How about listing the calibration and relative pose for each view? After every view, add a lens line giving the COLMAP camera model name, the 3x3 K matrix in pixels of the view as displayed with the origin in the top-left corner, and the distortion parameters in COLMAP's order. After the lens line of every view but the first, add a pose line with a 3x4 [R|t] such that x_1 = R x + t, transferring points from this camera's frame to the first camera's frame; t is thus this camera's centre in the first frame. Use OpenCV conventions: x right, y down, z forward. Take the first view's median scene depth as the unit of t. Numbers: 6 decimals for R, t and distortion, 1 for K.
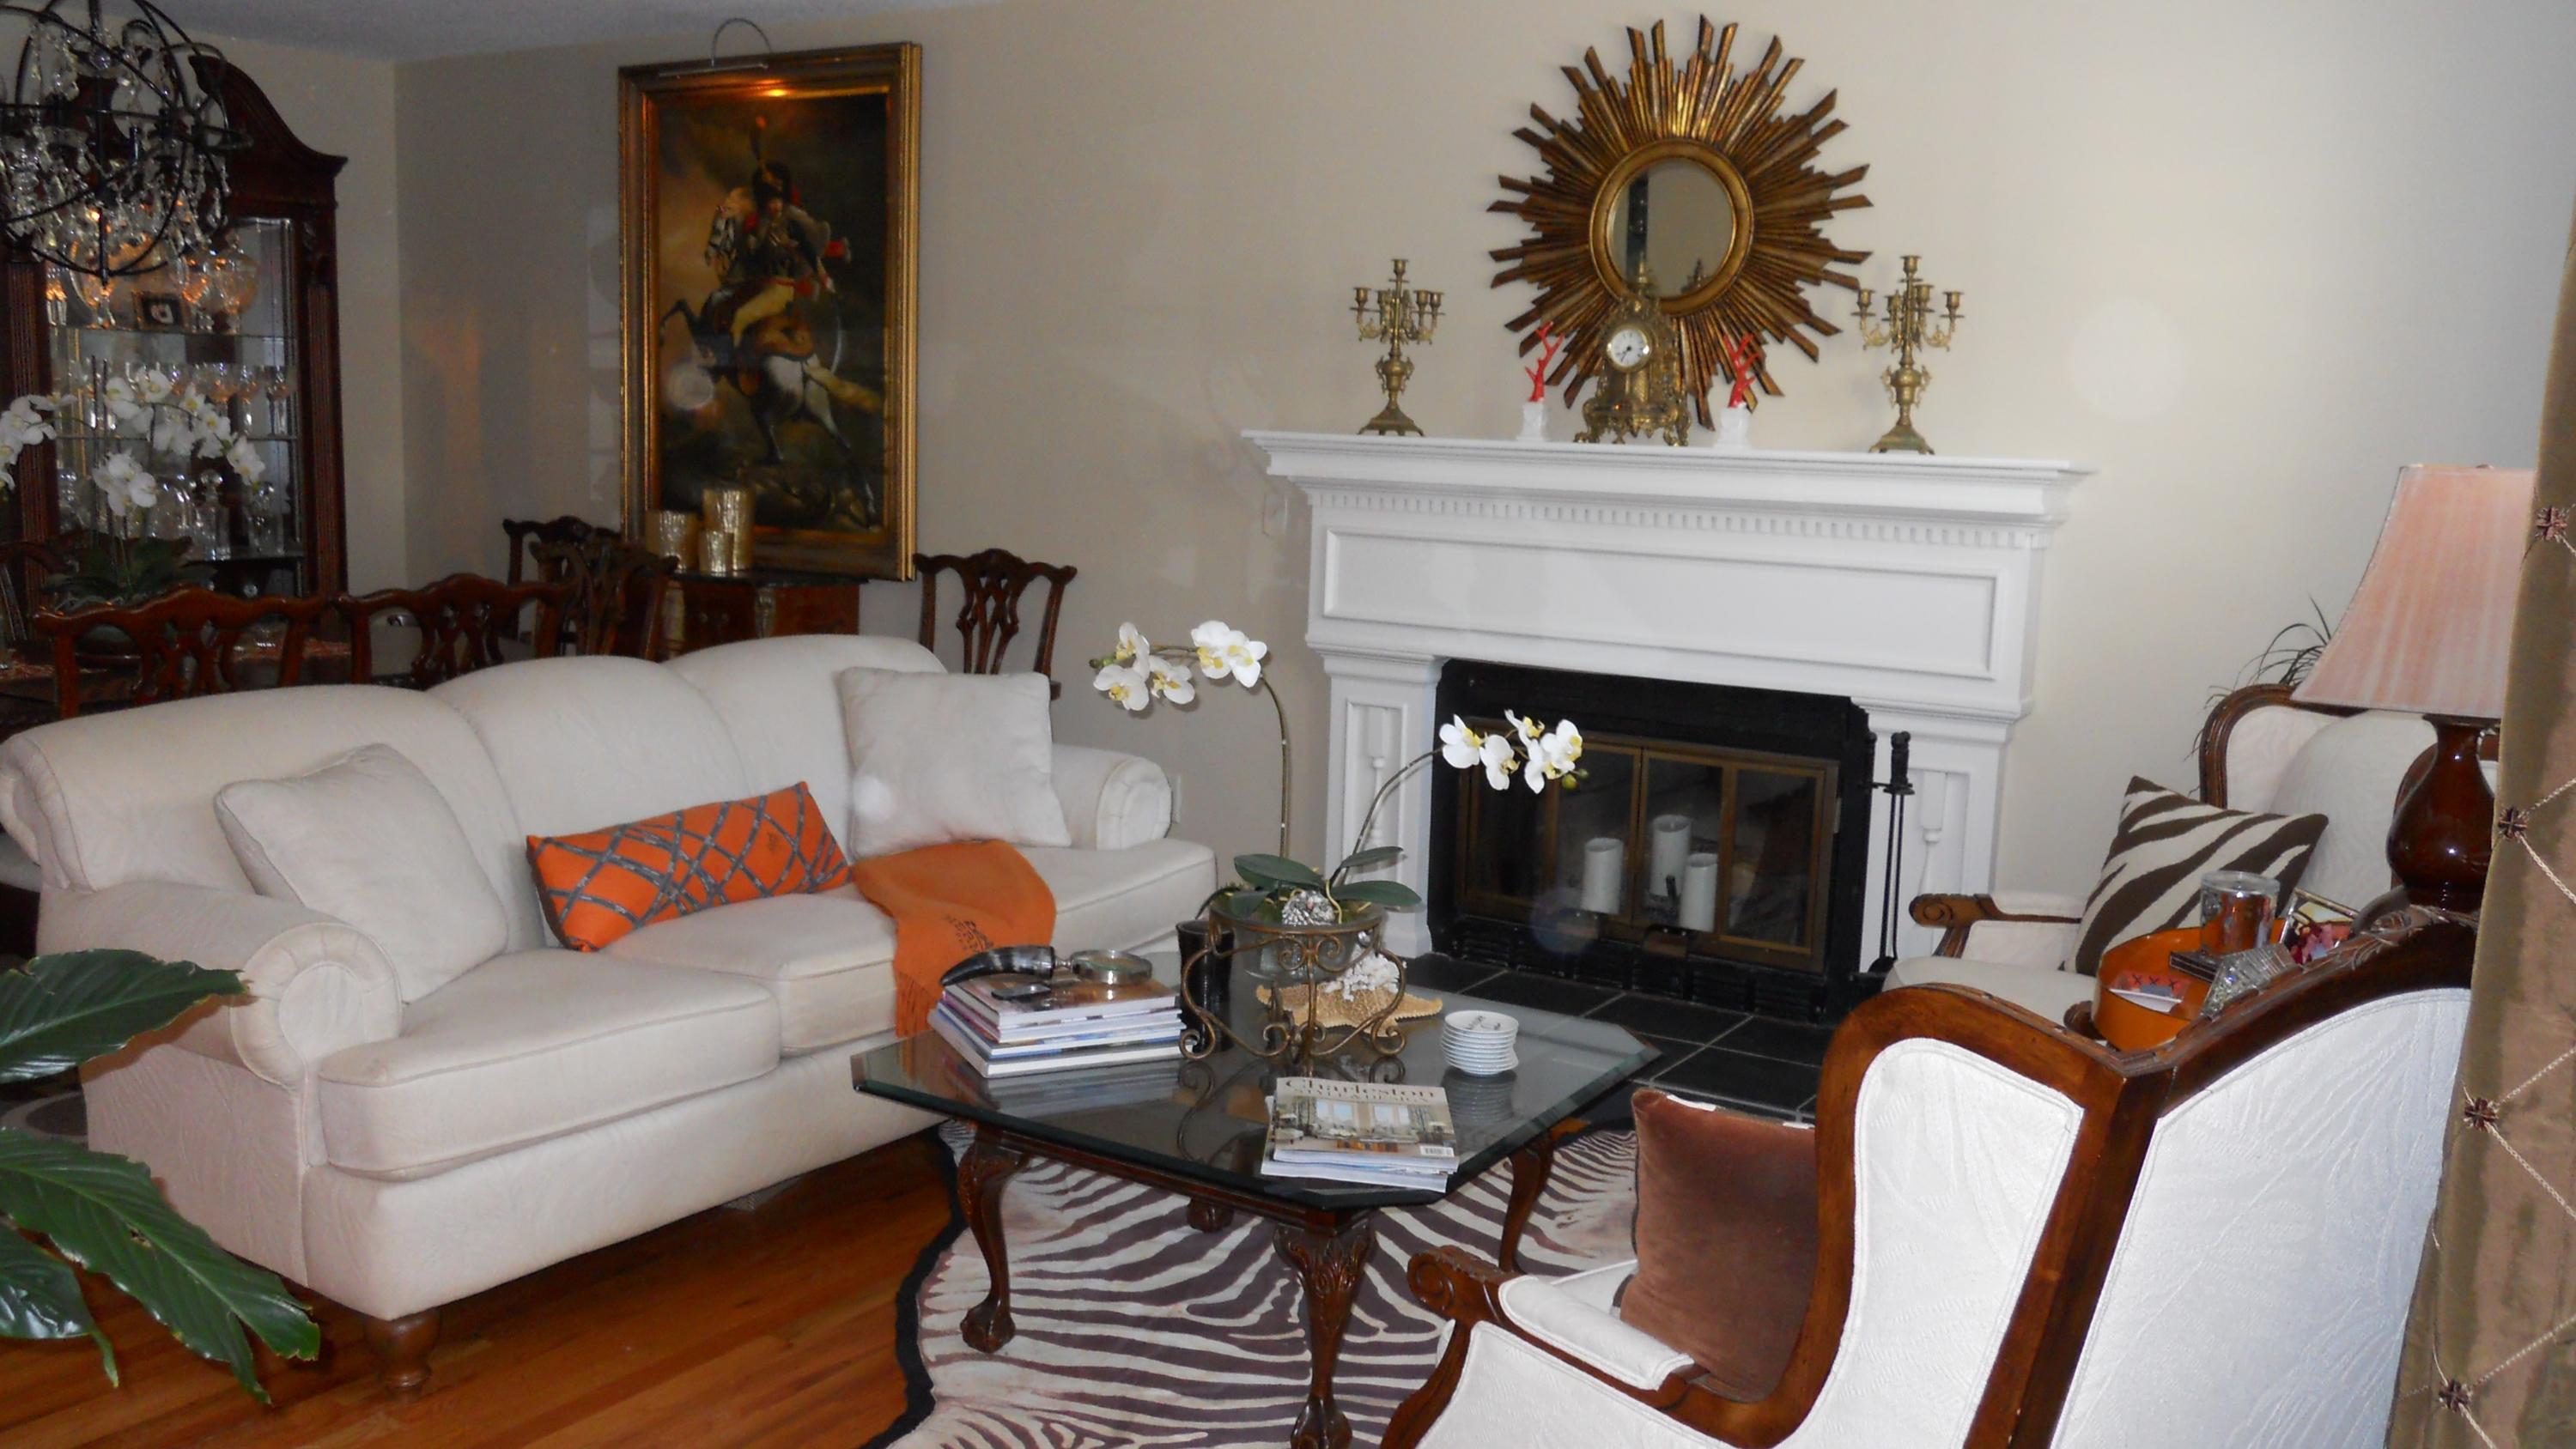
lens RADIAL K [[2154.9, 0, 1296.4], [0, 2154.9, 723.8], [0, 0, 1]] dist [-0.032994, 0.009229]
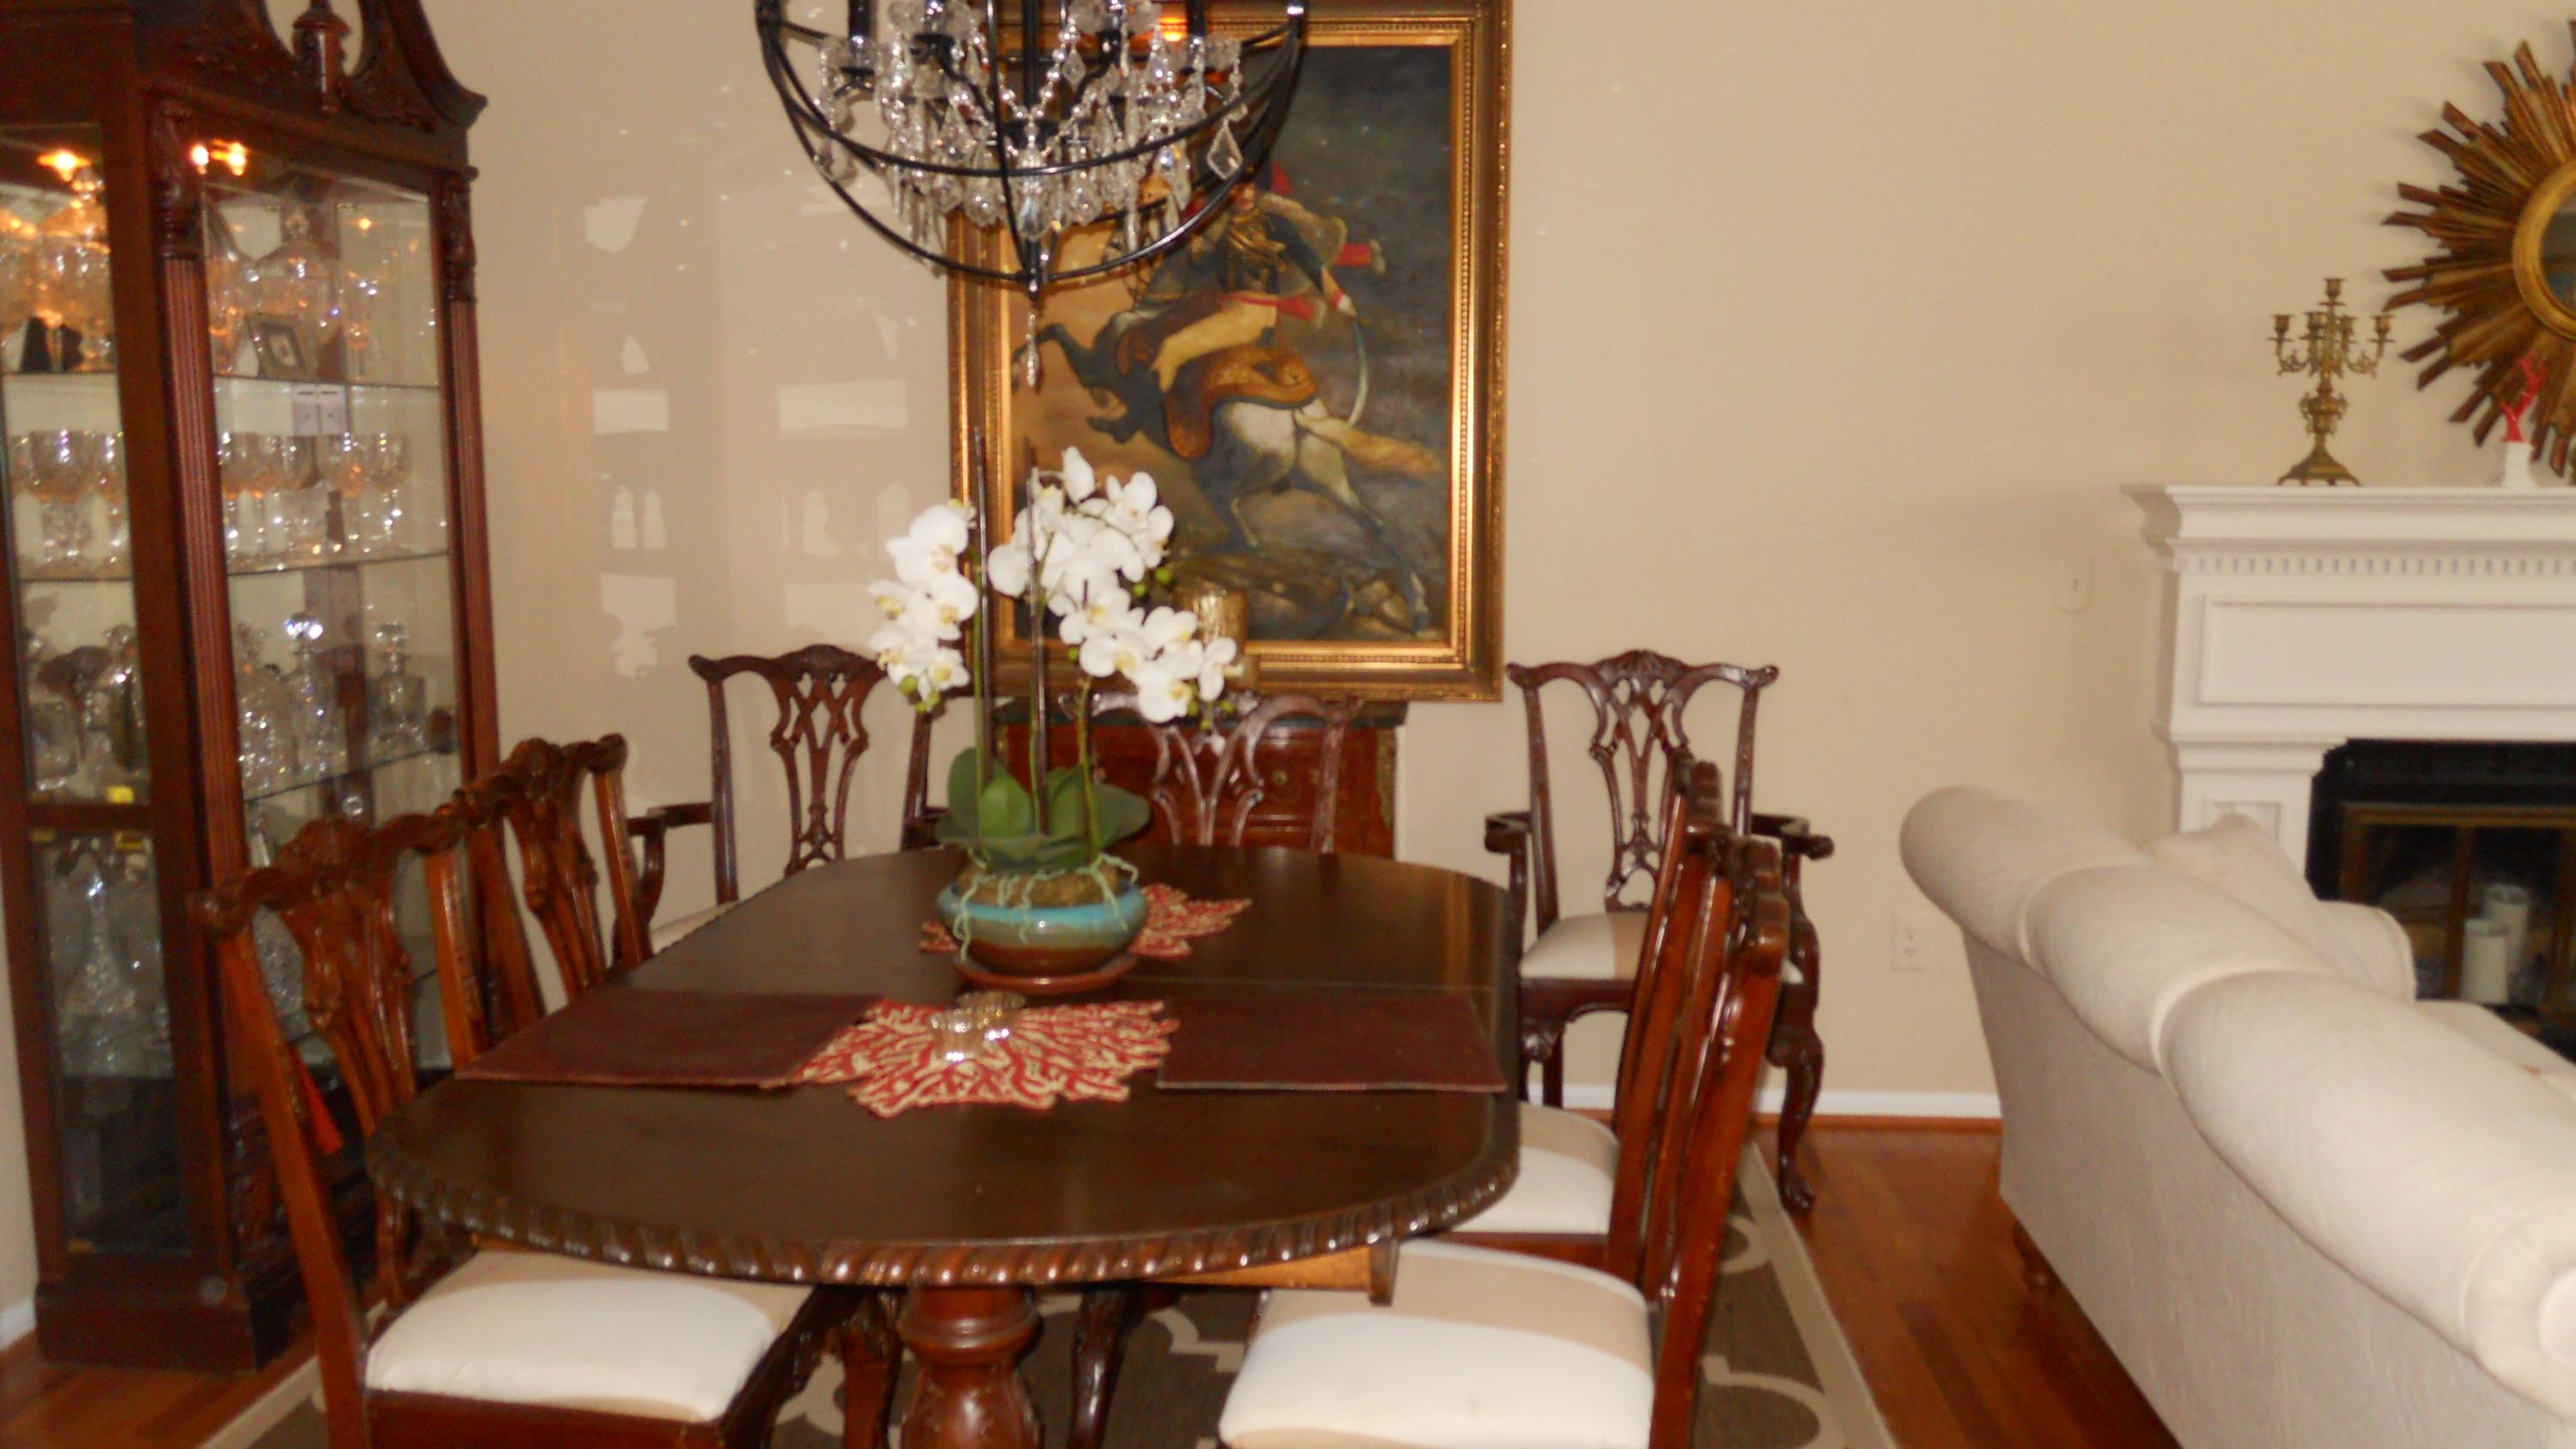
lens RADIAL K [[2154.9, 0, 1291.9], [0, 2154.9, 731.3], [0, 0, 1]] dist [-0.032994, 0.009229]
pose [[0.876730, -0.091080, 0.472281, -0.594128], [0.095687, 0.995309, 0.014316, -0.073047], [-0.471369, 0.032639, 0.881332, 0.373858]]
